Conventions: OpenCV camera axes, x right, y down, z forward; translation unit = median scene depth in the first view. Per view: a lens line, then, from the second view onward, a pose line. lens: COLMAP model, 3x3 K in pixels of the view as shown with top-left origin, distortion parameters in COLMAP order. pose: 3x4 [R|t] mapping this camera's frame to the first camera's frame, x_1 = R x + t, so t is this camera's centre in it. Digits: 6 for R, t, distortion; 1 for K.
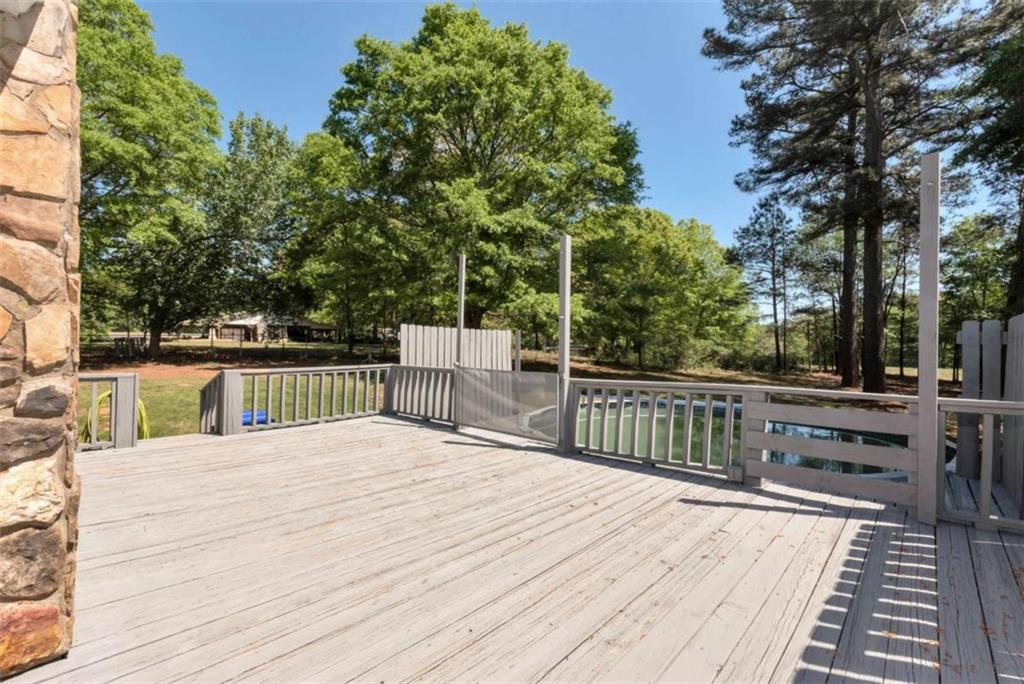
lens RADIAL K [[451.7, 0, 514.4], [0, 451.7, 346.4], [0, 0, 1]] dist [0.001197, -0.000092]
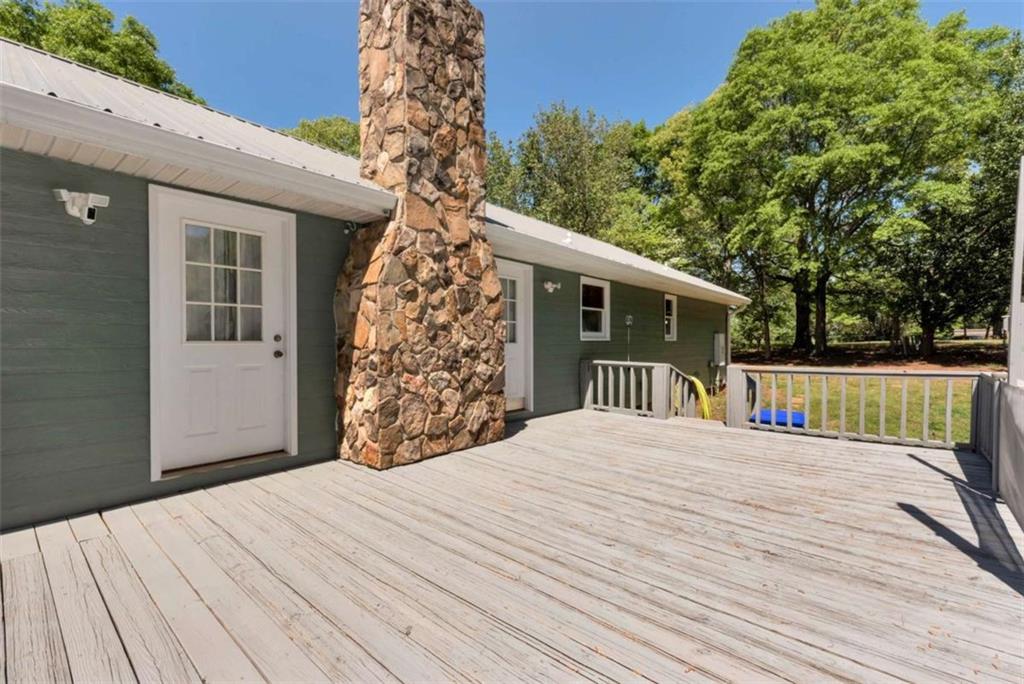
lens RADIAL K [[451.7, 0, 514.4], [0, 451.7, 346.4], [0, 0, 1]] dist [0.001197, -0.000092]
pose [[0.028091, 0.003694, -0.999599, 0.654231], [0.000860, 0.999993, 0.003719, 0.005698], [0.999605, -0.000965, 0.028088, 0.749945]]
